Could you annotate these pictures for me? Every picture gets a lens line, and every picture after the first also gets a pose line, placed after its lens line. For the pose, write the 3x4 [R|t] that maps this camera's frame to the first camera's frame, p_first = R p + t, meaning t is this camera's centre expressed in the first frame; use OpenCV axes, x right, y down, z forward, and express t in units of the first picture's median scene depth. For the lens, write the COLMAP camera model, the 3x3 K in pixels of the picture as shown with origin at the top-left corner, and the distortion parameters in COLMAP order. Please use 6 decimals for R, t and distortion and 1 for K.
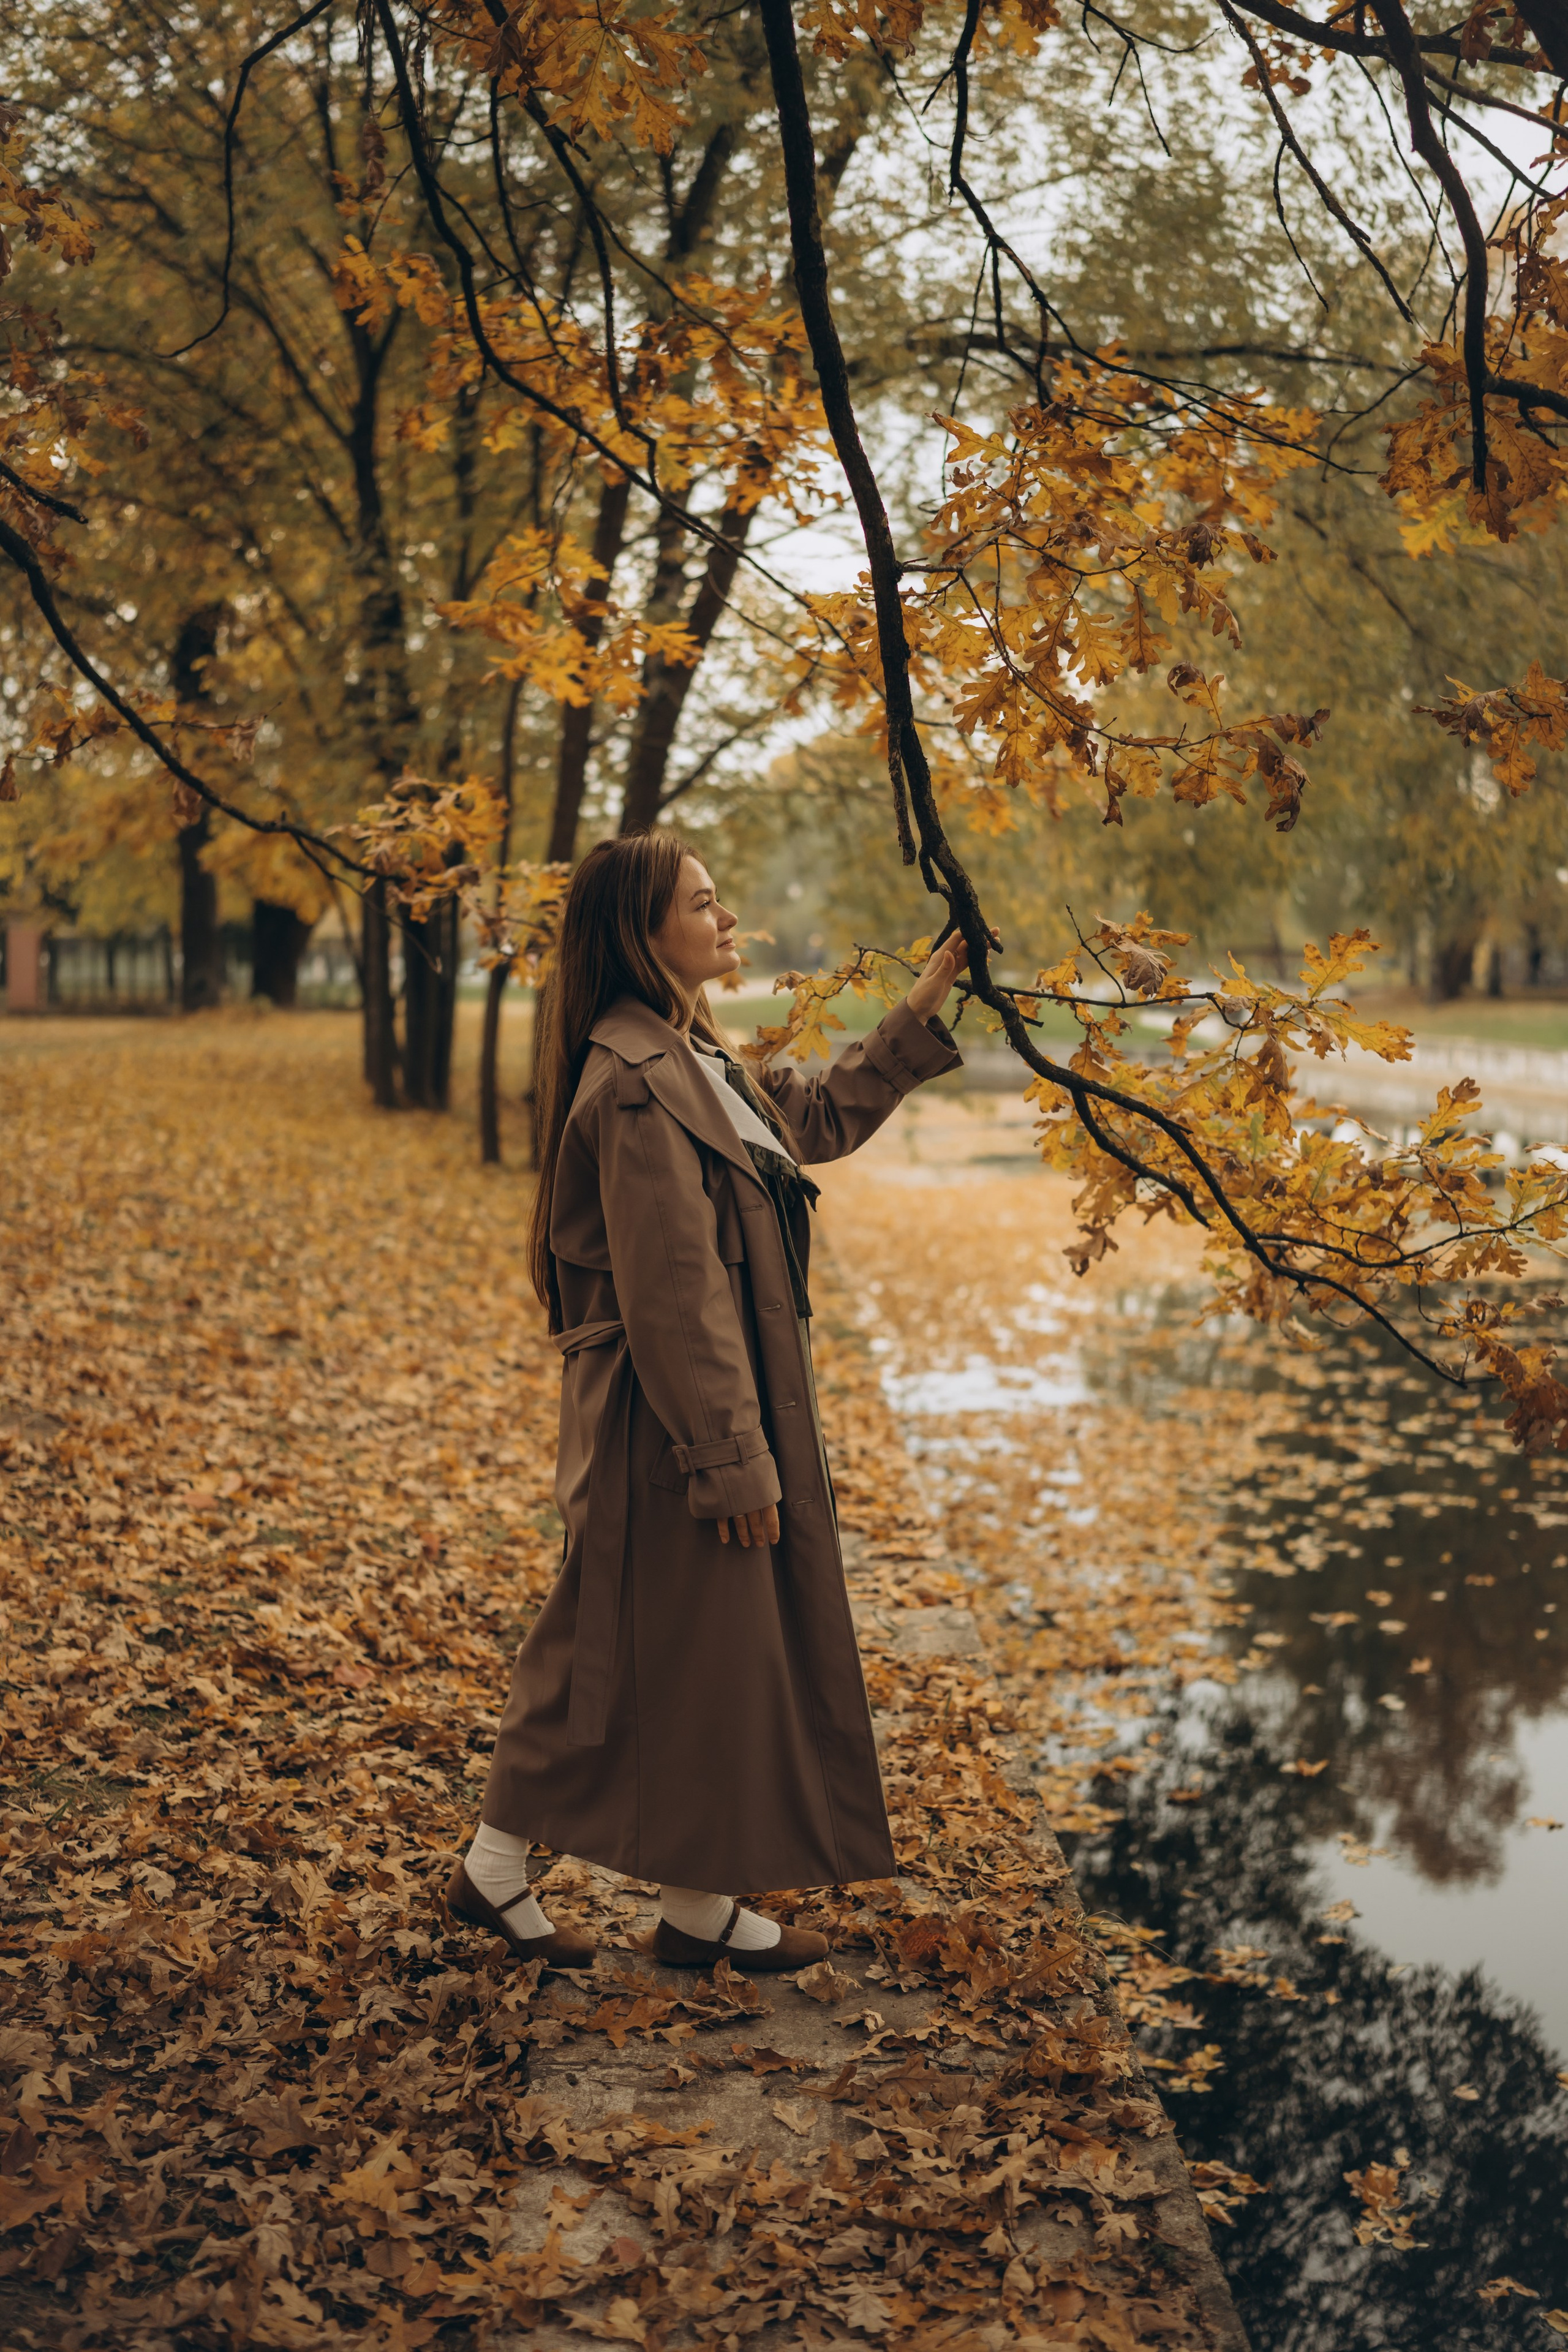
lens RADIAL K [[2214.4, 0, 787.7], [0, 2214.4, 1223.8], [0, 0, 1]] dist [-0.159882, 0.273855]
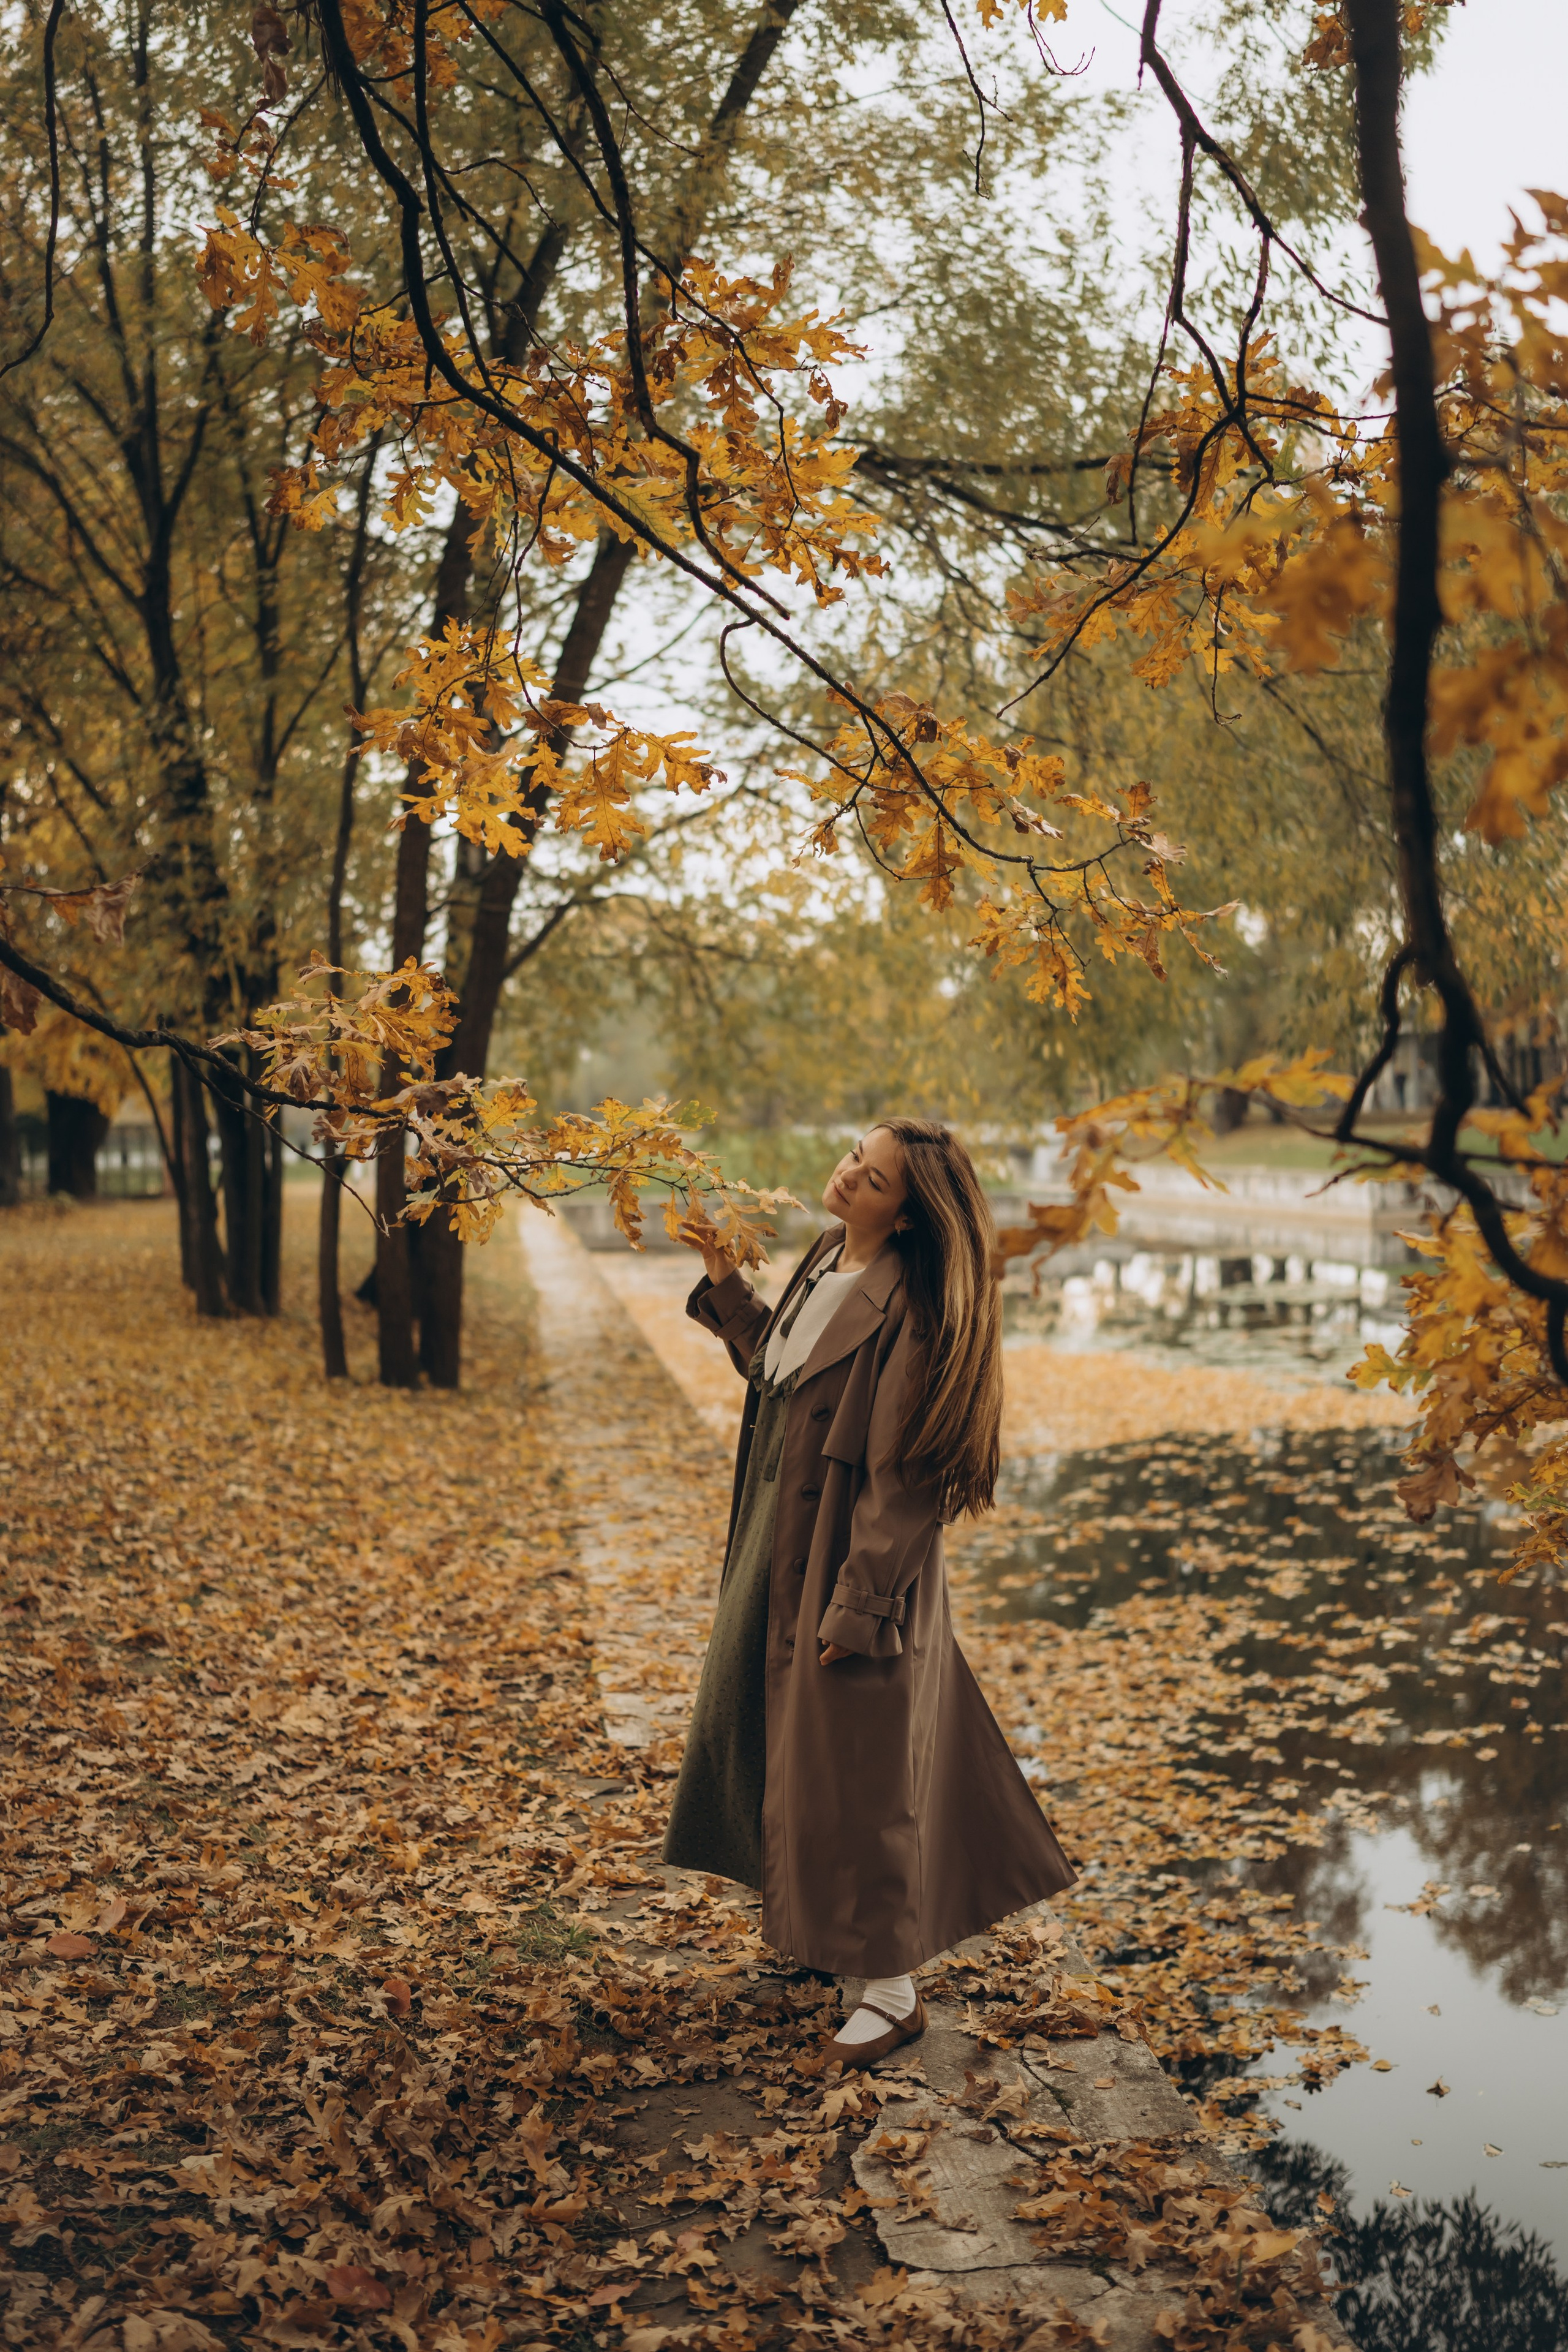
lens RADIAL K [[2259.1, 0, 779.0], [0, 2259.1, 1273.2], [0, 0, 1]] dist [-0.202391, 0.349033]
pose [[0.995700, -0.051308, 0.077129, -0.050816], [0.055207, 0.997257, -0.049308, -0.032039], [-0.074387, 0.053354, 0.995801, 0.154099]]
